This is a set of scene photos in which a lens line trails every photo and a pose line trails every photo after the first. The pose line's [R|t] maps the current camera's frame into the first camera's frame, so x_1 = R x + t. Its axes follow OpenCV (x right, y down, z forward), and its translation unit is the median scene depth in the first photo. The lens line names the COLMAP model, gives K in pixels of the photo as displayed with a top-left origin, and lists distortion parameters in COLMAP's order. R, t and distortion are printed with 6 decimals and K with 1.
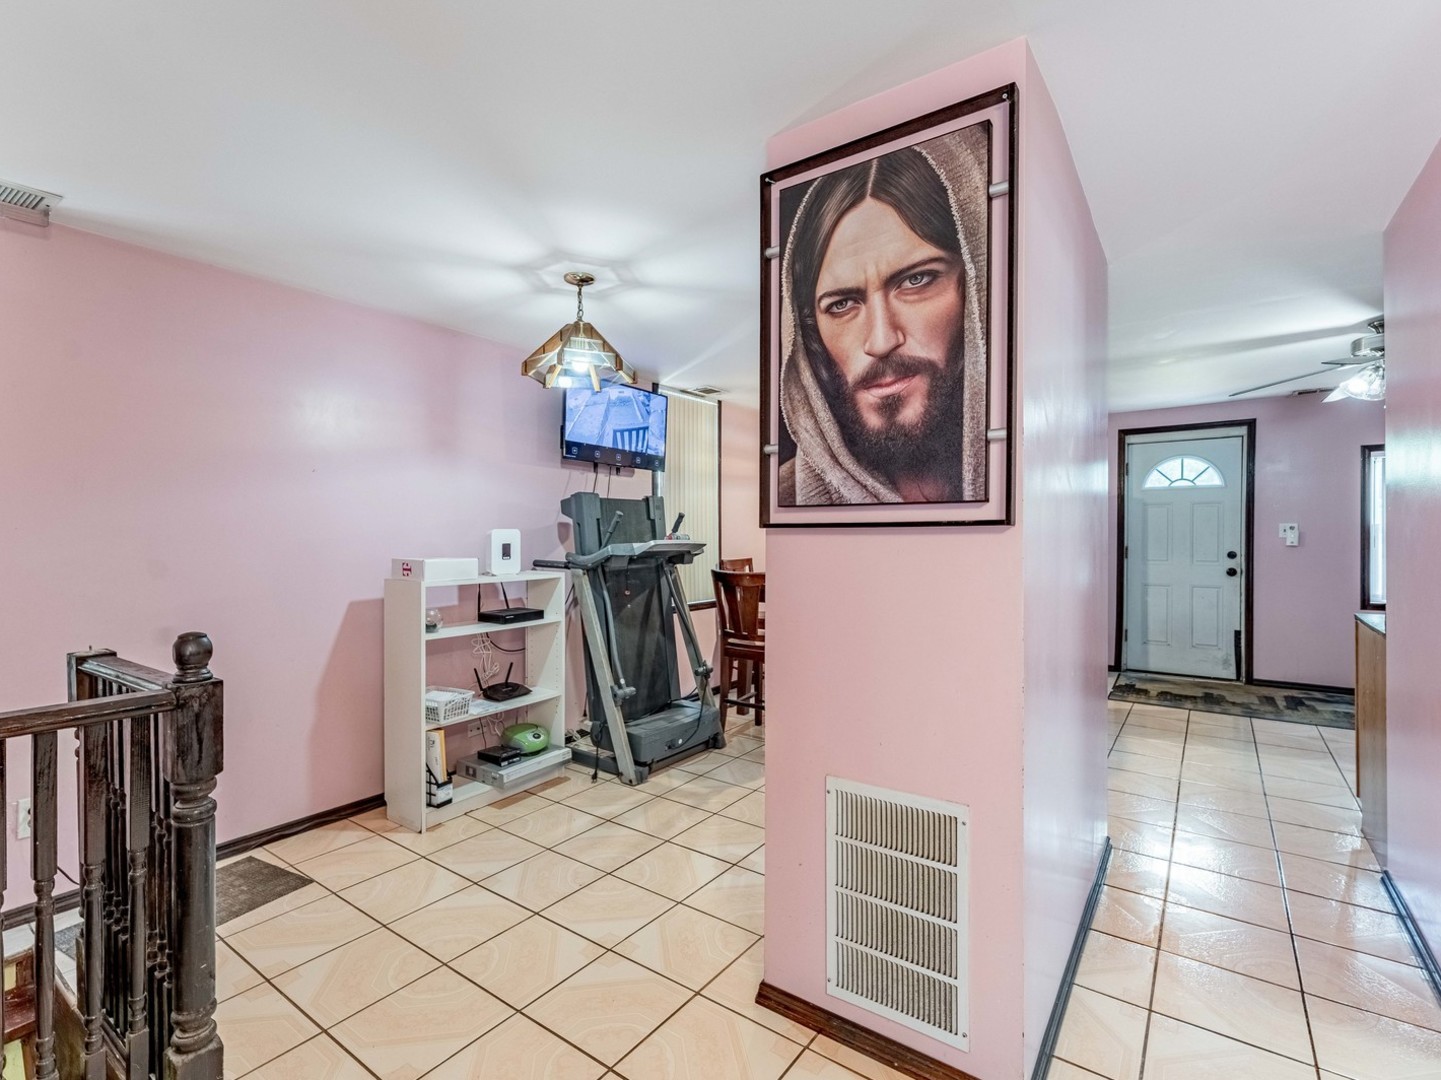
lens RADIAL K [[686.2, 0, 715.0], [0, 686.2, 542.4], [0, 0, 1]] dist [0.001172, -0.000246]
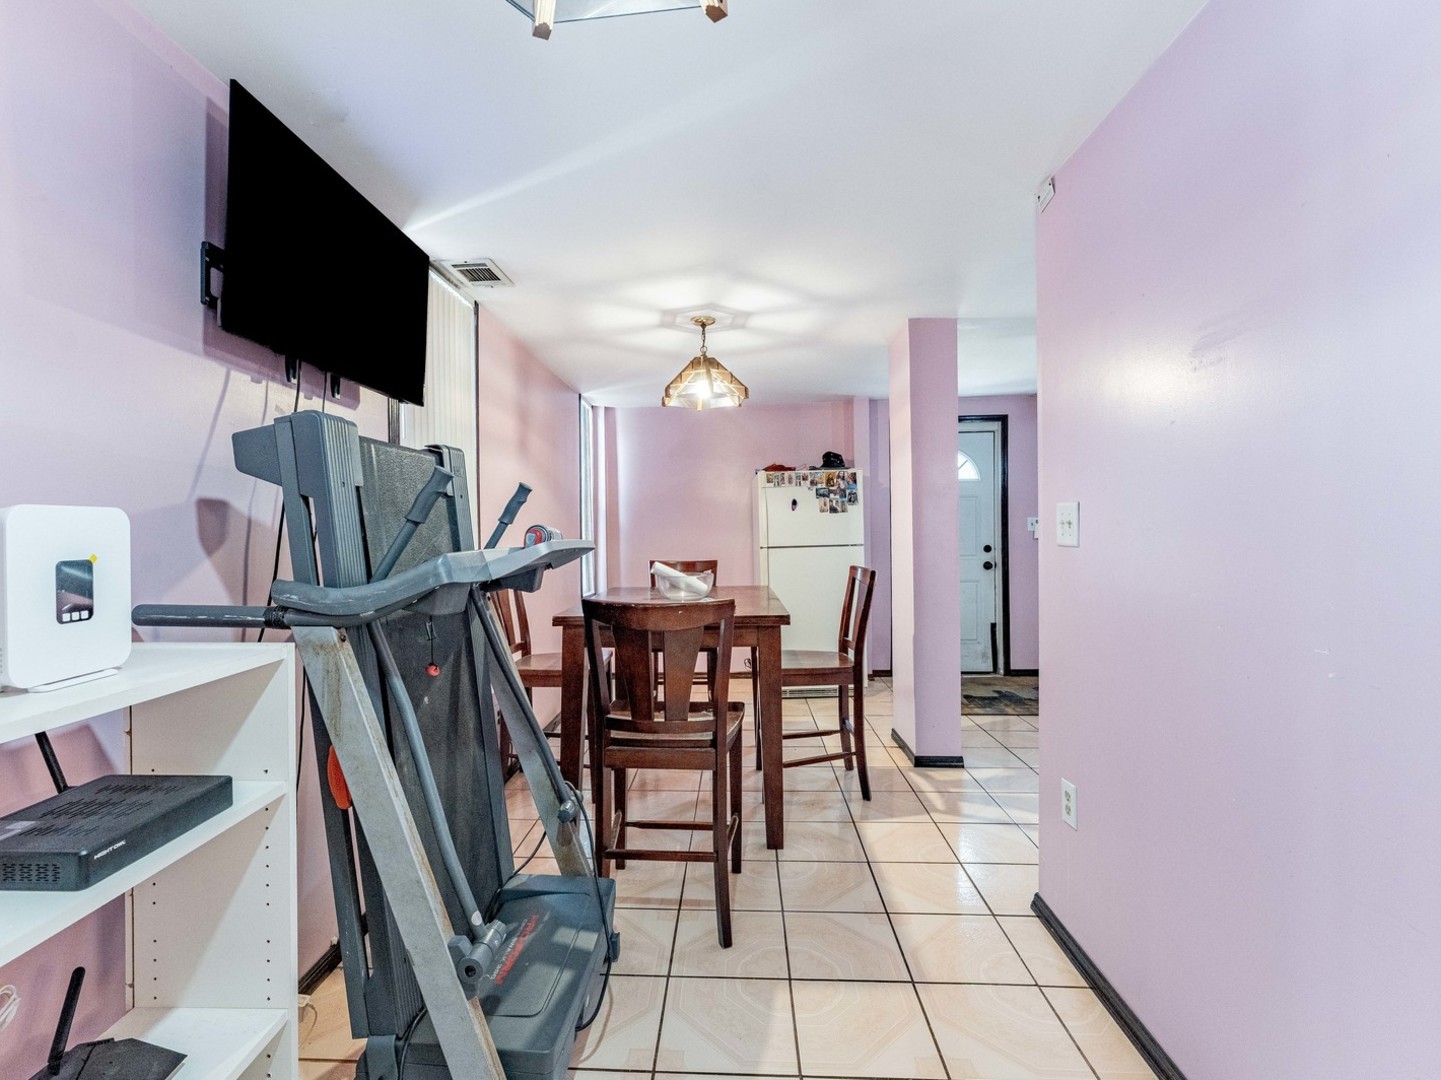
lens RADIAL K [[691.3, 0, 716.3], [0, 691.3, 534.9], [0, 0, 1]] dist [0.000144, -0.000004]
pose [[0.830178, -0.008690, 0.557430, -0.299899], [0.013906, 0.999890, -0.005123, -0.004491], [-0.557324, 0.012005, 0.830208, 0.780124]]
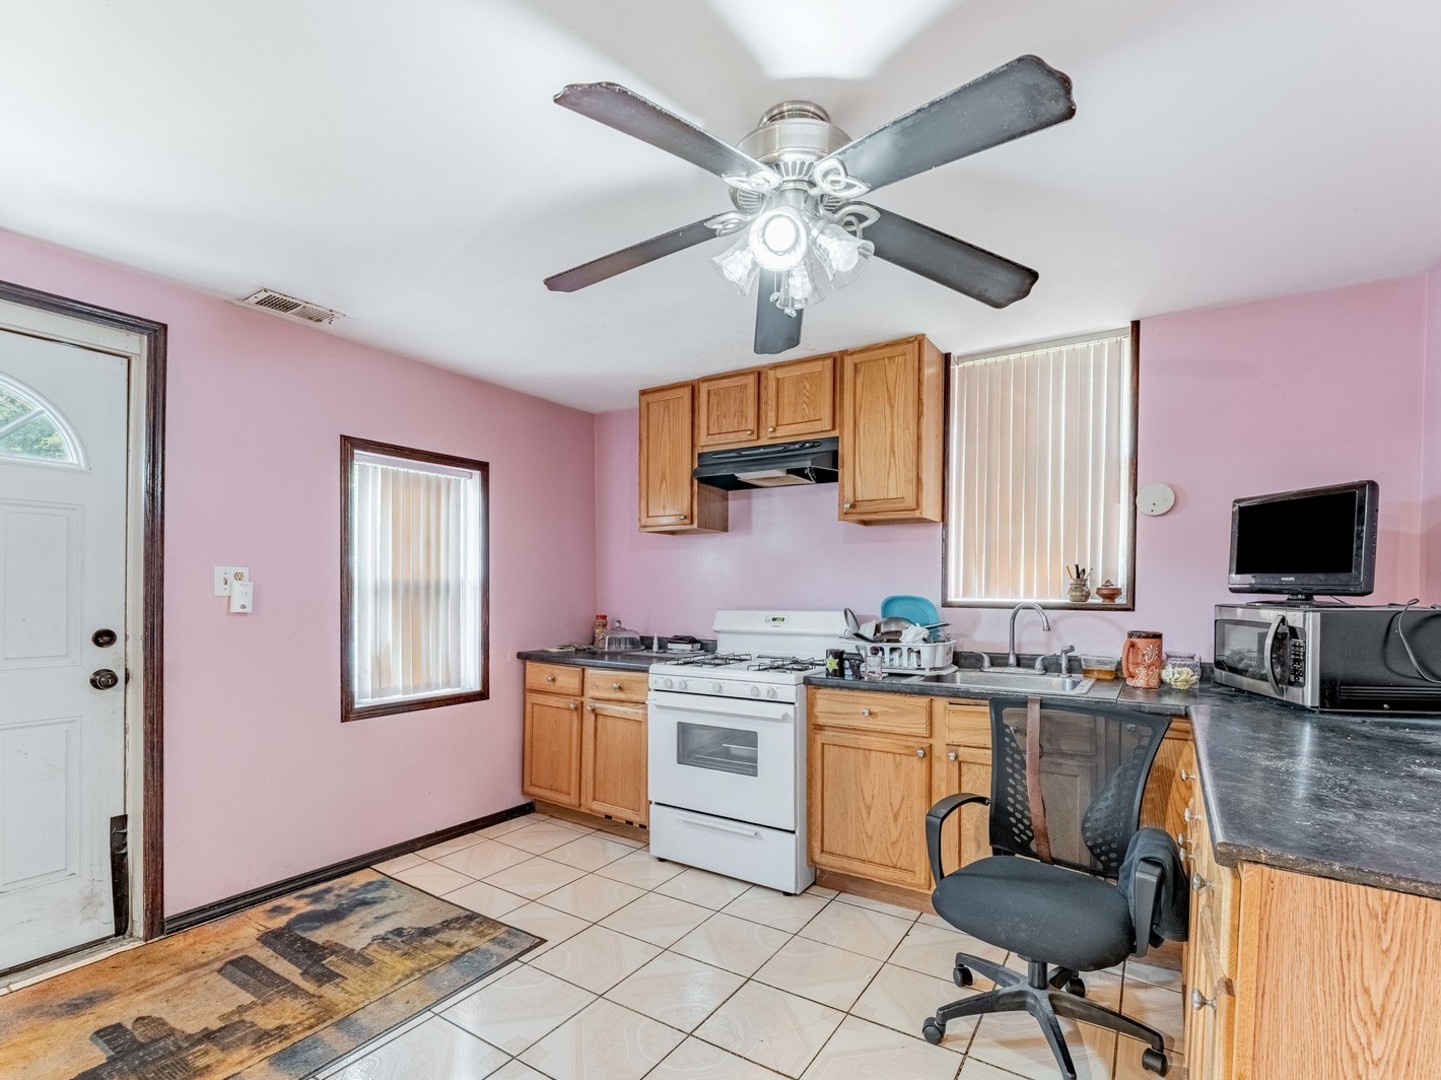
lens RADIAL K [[717.3, 0, 723.2], [0, 717.3, 595.2], [0, 0, 1]] dist [0.000086, -0.000190]
pose [[-0.084642, -0.003934, 0.996404, 0.600673], [-0.002369, 0.999990, 0.003747, -0.020232], [-0.996409, -0.002043, -0.084650, 1.373450]]
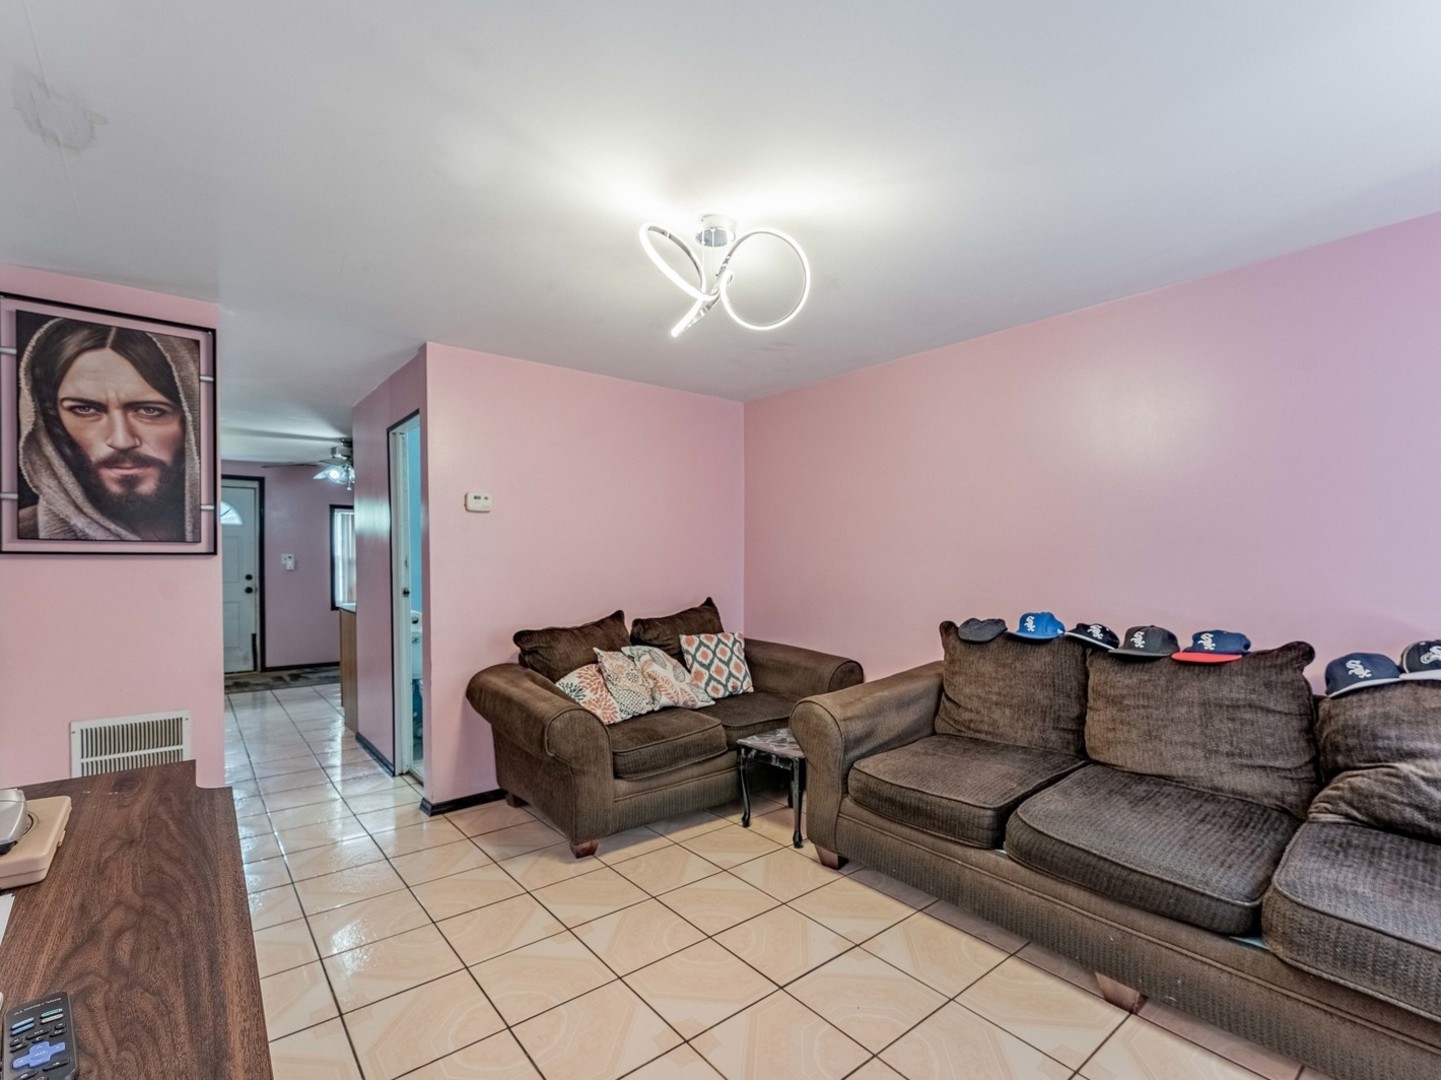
lens RADIAL K [[675.9, 0, 717.3], [0, 675.9, 572.7], [0, 0, 1]] dist [0.001519, -0.000279]
pose [[0.269581, -0.011780, 0.962906, -0.538676], [0.008533, 0.999915, 0.009844, 0.009259], [-0.962940, 0.005563, 0.269658, -0.461136]]
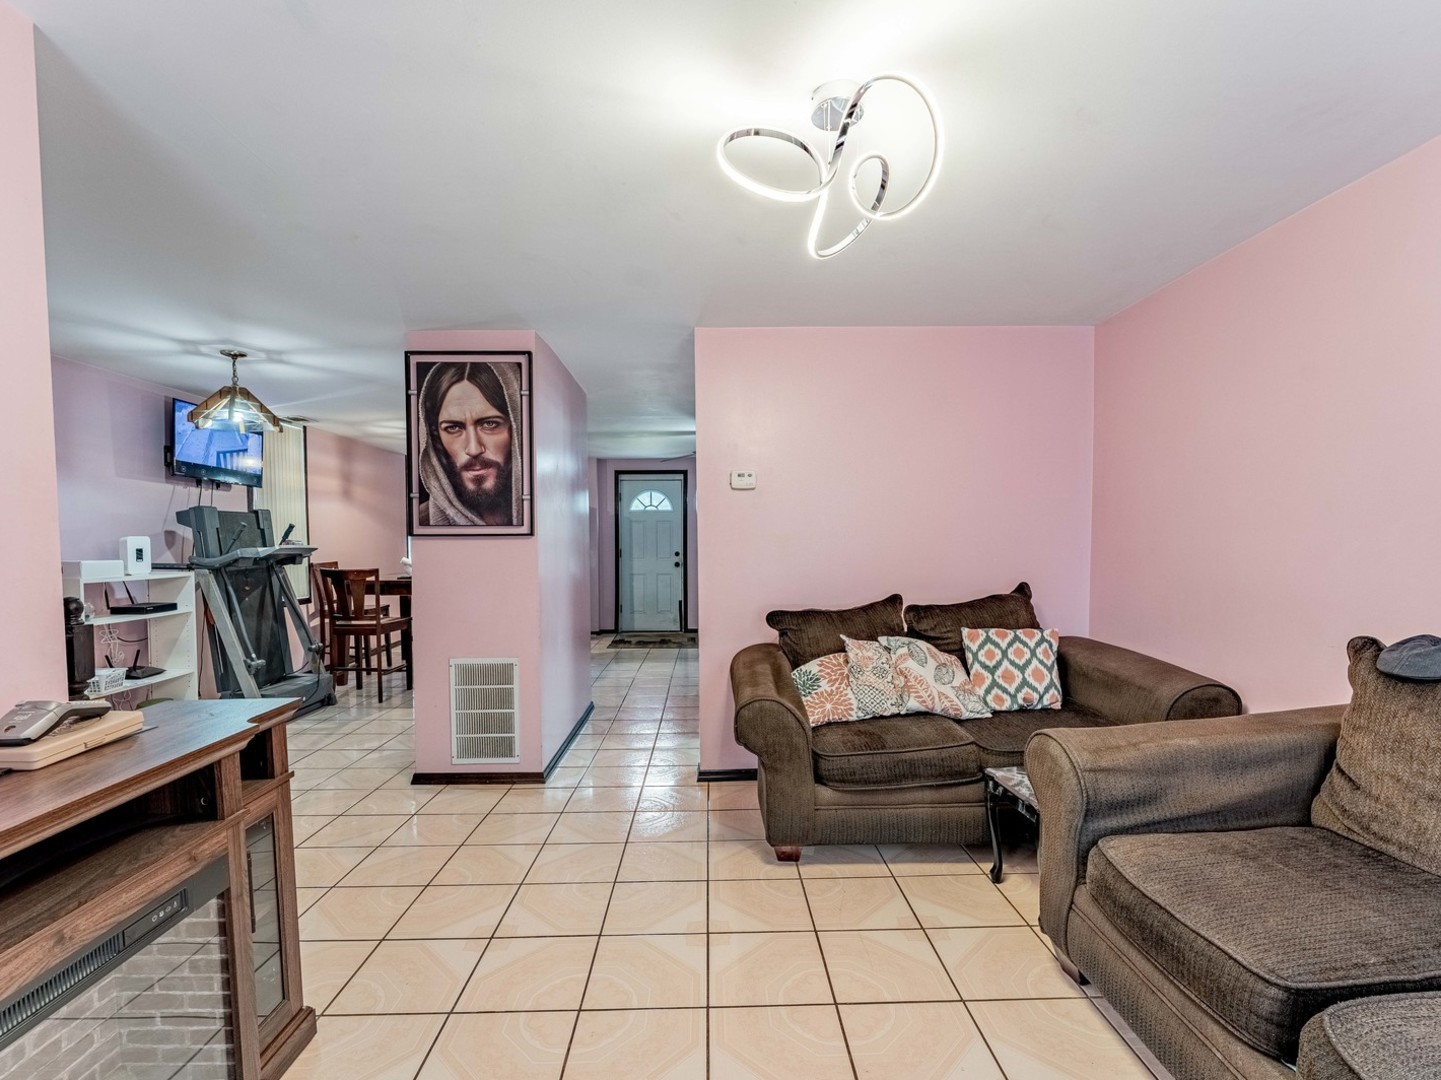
lens RADIAL K [[675.9, 0, 717.3], [0, 675.9, 572.7], [0, 0, 1]] dist [0.001519, -0.000279]
pose [[0.801428, -0.028708, 0.597401, -0.244072], [0.009068, 0.999316, 0.035857, 0.013048], [-0.598022, -0.023320, 0.801140, -0.670784]]
